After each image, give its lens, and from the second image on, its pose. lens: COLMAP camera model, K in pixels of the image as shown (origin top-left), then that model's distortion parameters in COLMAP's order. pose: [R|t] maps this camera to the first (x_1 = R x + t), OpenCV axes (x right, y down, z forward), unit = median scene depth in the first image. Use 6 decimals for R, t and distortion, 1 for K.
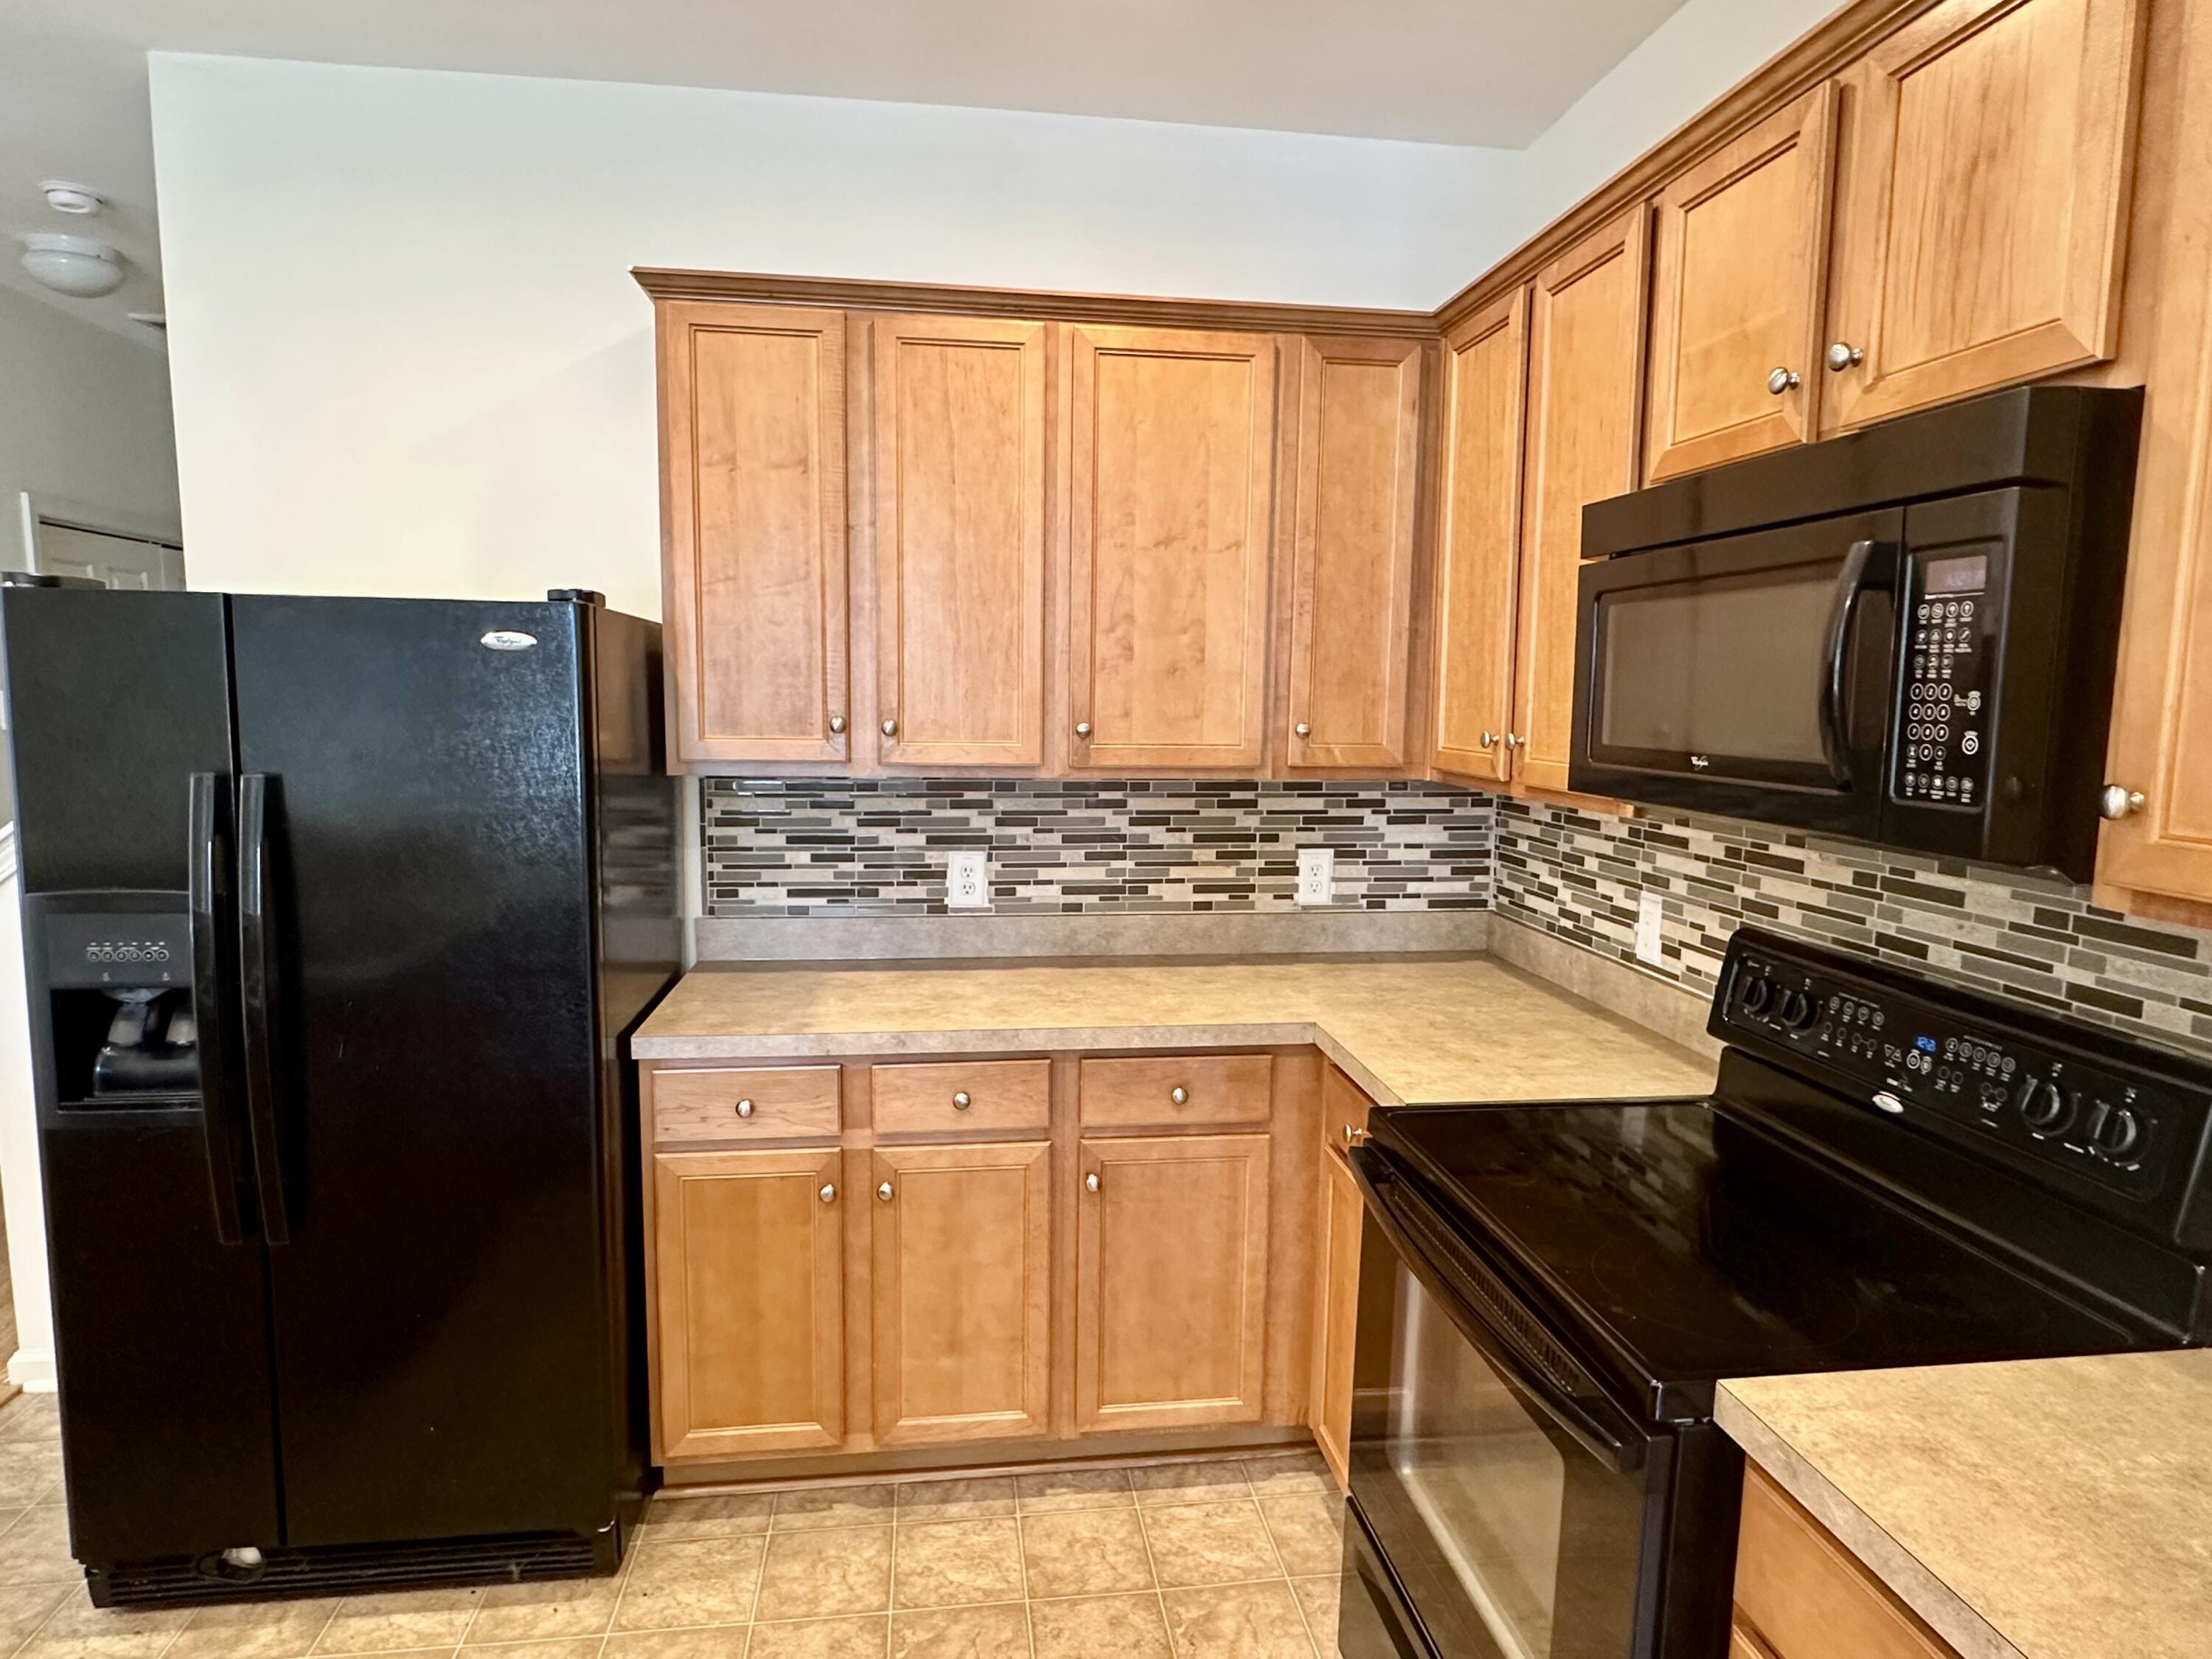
lens RADIAL K [[1192.7, 0, 1101.7], [0, 1192.7, 797.0], [0, 0, 1]] dist [-0.019561, 0.010693]
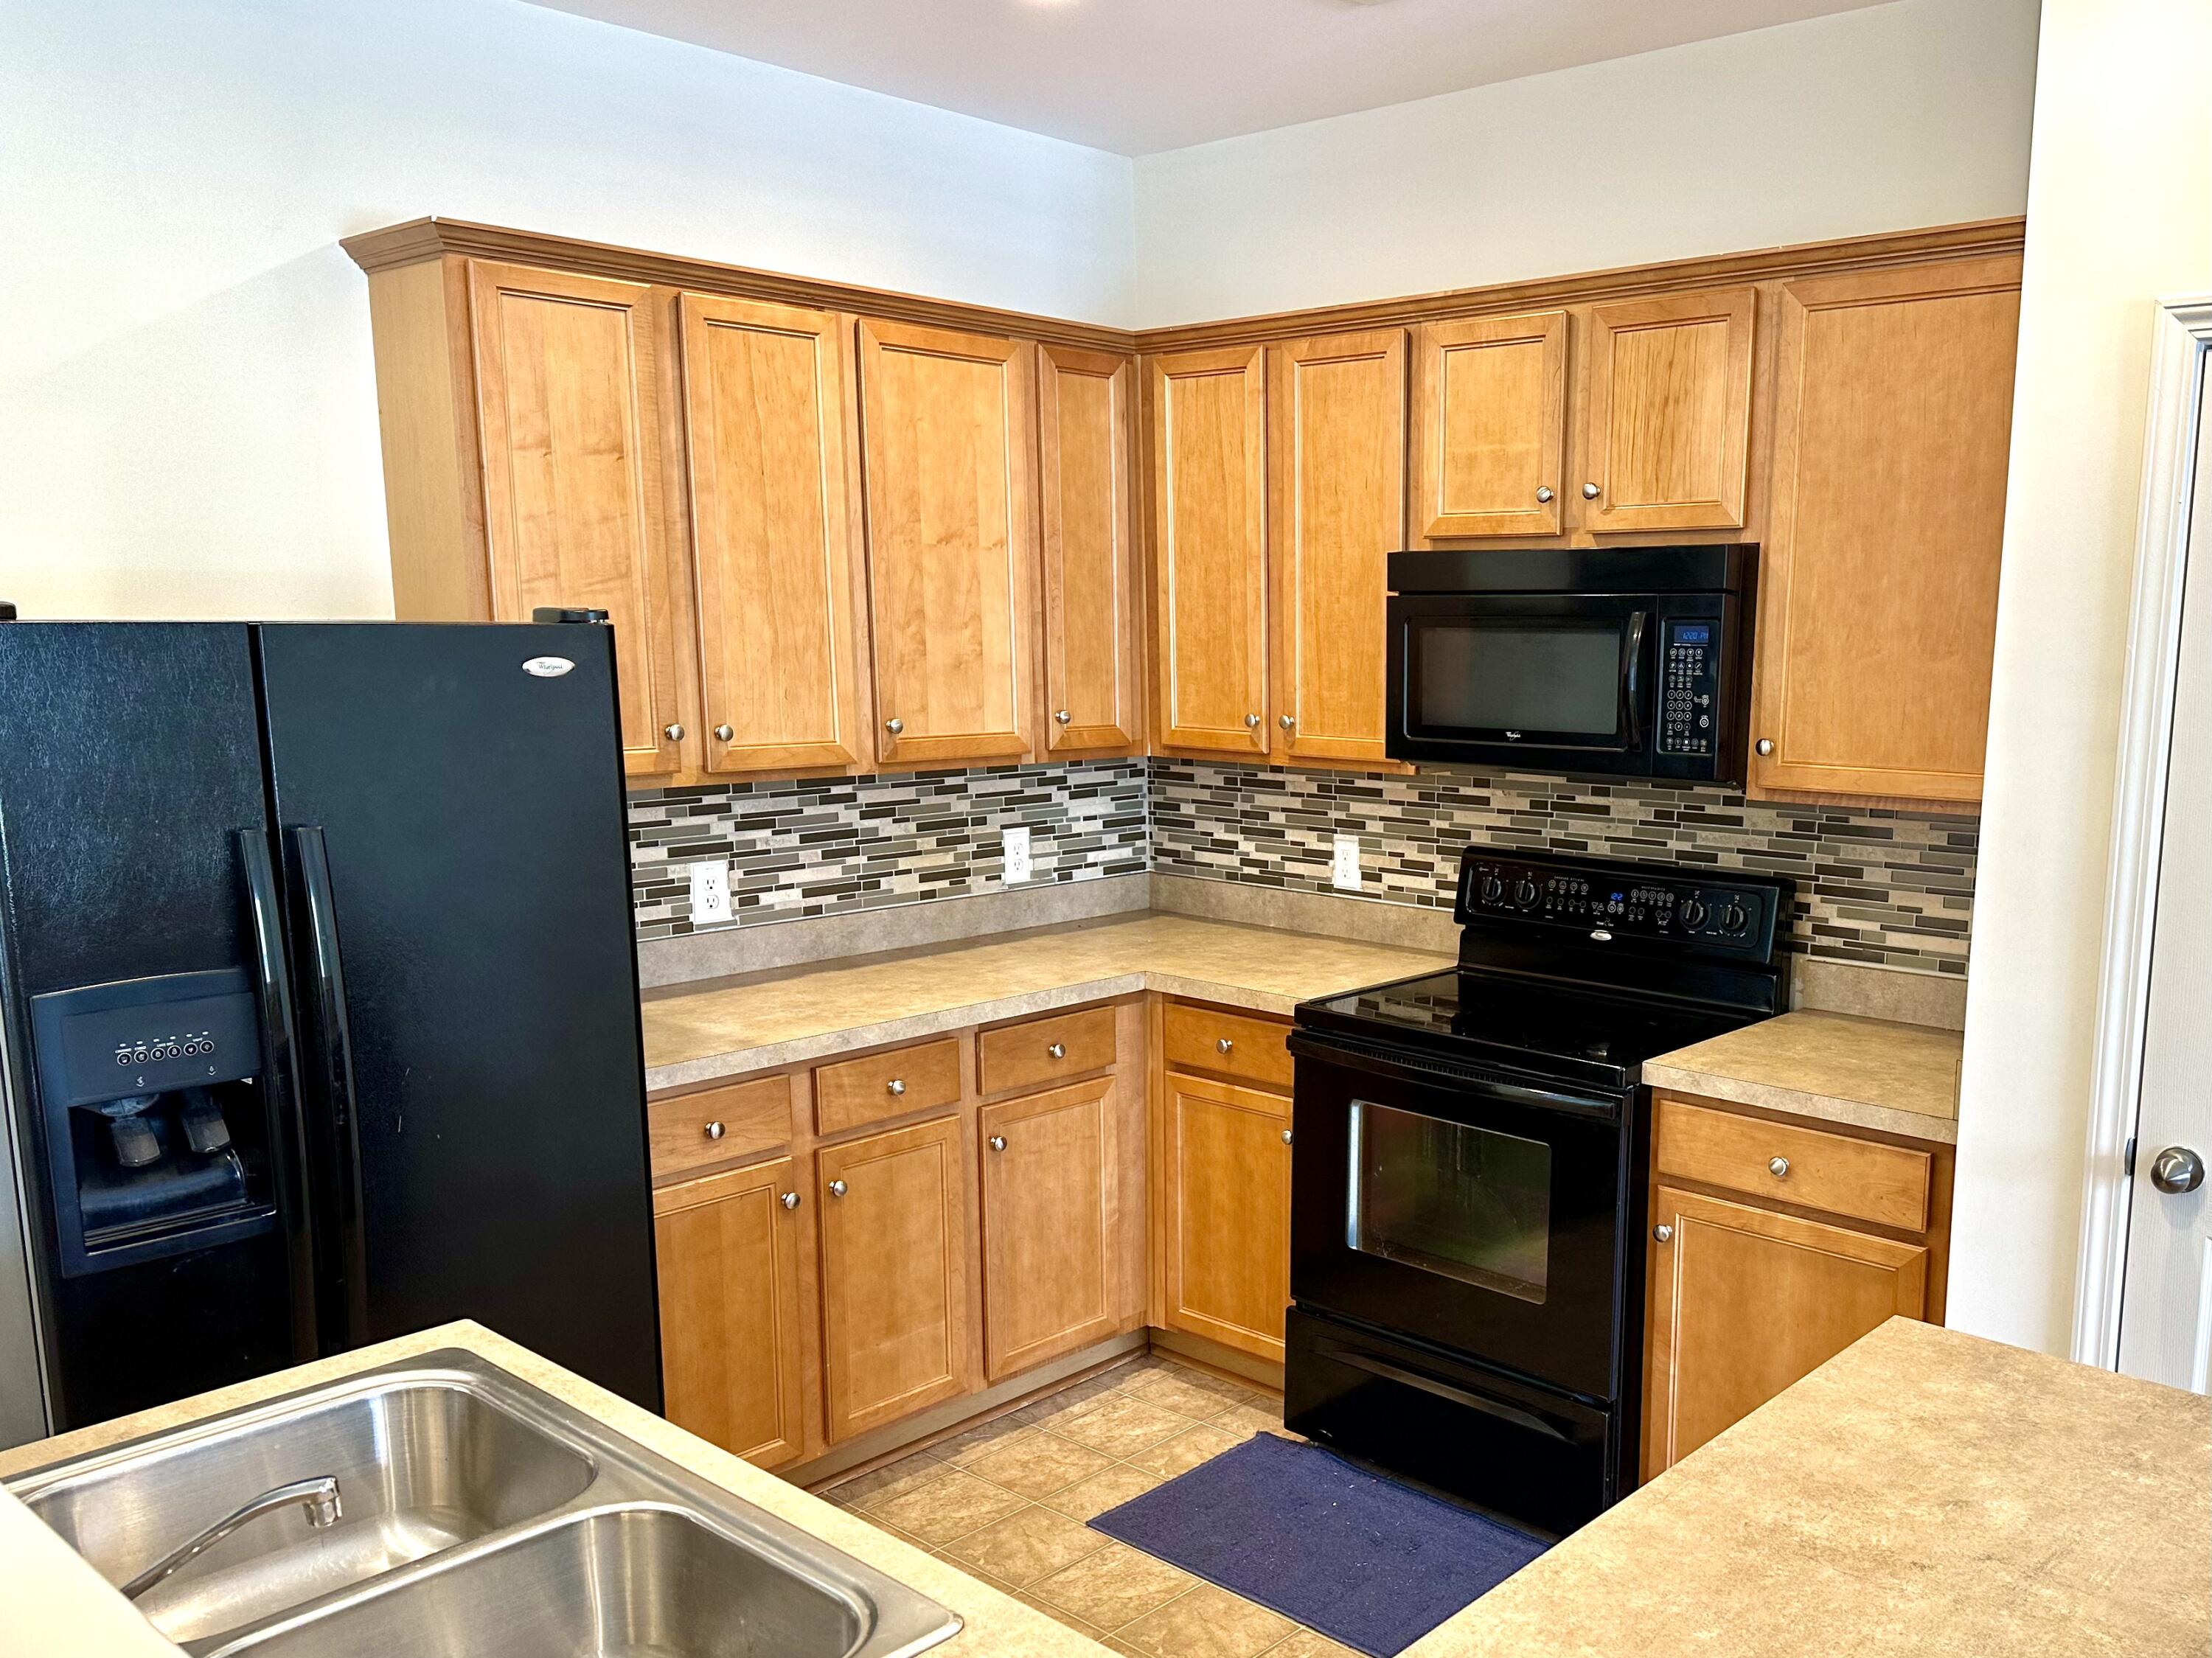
lens RADIAL K [[1886.4, 0, 1106.0], [0, 1886.4, 829.0], [0, 0, 1]] dist [0.002189, 0.000123]
pose [[0.777965, -0.081296, 0.623026, -0.876345], [0.062463, 0.996689, 0.052057, -0.040363], [-0.625195, -0.001582, 0.780467, -0.361248]]
